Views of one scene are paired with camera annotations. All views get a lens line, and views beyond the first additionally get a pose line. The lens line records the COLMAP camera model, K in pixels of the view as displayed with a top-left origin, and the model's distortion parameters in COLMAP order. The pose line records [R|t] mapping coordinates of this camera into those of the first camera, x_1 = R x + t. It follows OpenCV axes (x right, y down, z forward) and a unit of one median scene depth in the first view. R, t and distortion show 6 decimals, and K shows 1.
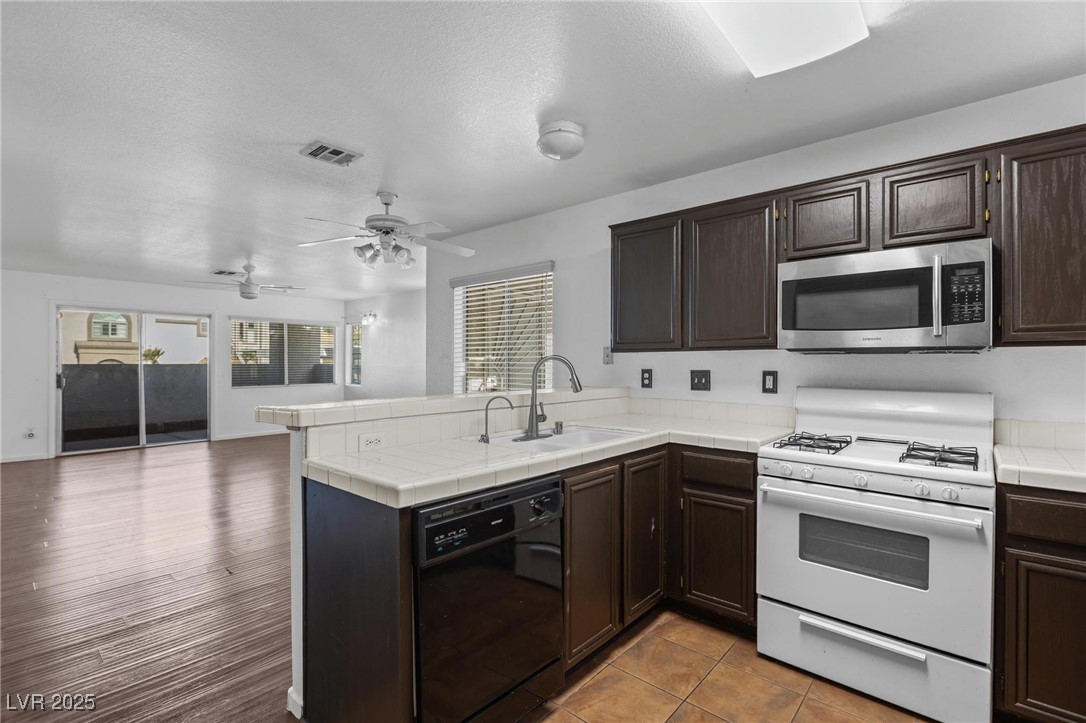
lens RADIAL K [[502.1, 0, 554.2], [0, 502.1, 357.3], [0, 0, 1]] dist [-0.007199, -0.000244]
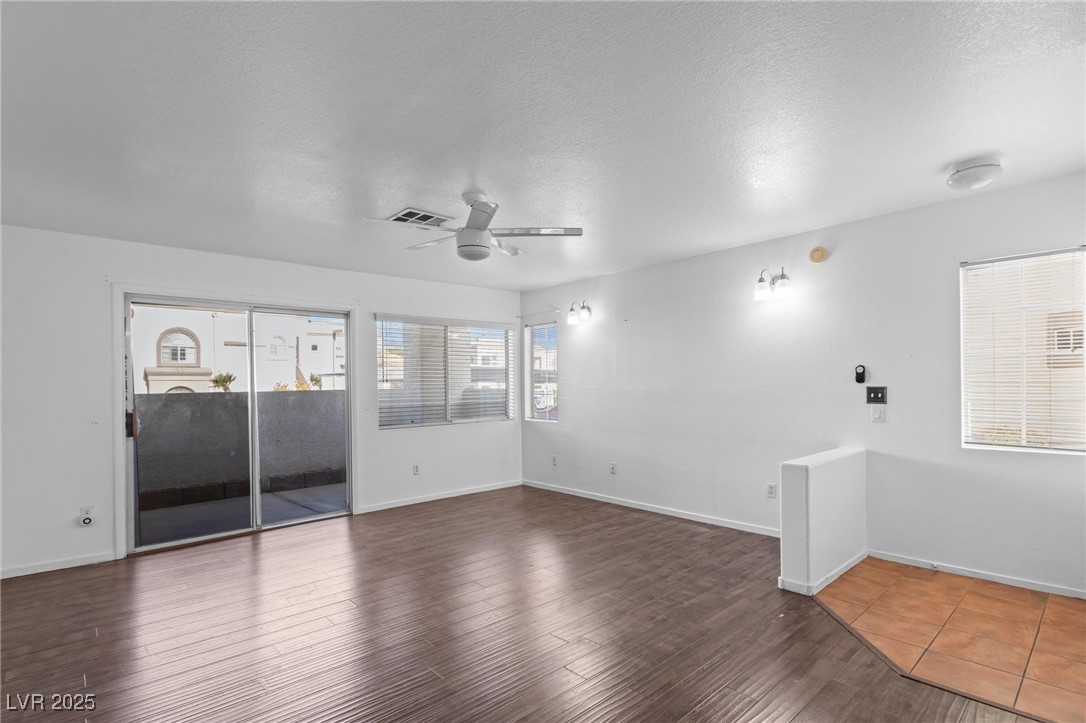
lens RADIAL K [[502.1, 0, 513.4], [0, 502.1, 381.2], [0, 0, 1]] dist [-0.007199, -0.000244]
pose [[0.991983, -0.015895, -0.125365, -0.208382], [0.016179, 0.999868, 0.001248, 0.002084], [0.125329, -0.003266, 0.992110, 0.209229]]
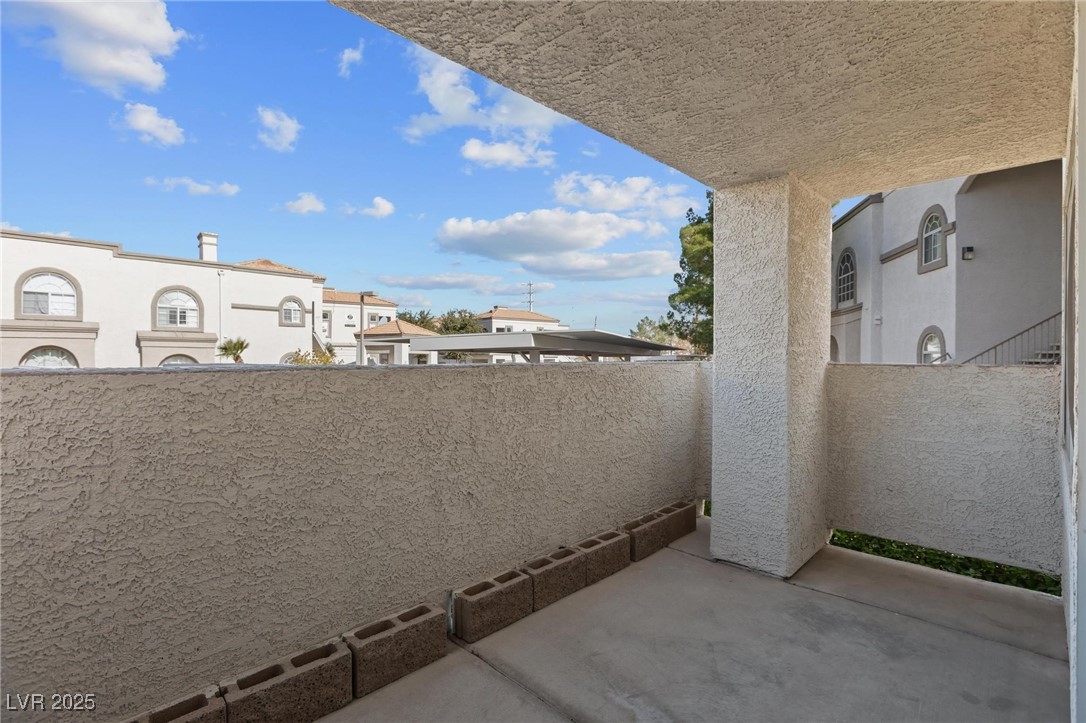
lens RADIAL K [[502.1, 0, 538.5], [0, 502.1, 360.7], [0, 0, 1]] dist [-0.007199, -0.000244]
pose [[0.996091, -0.000993, -0.088322, -0.308648], [0.002206, 0.999905, 0.013637, 0.003717], [0.088300, -0.013778, 0.995999, 0.321235]]
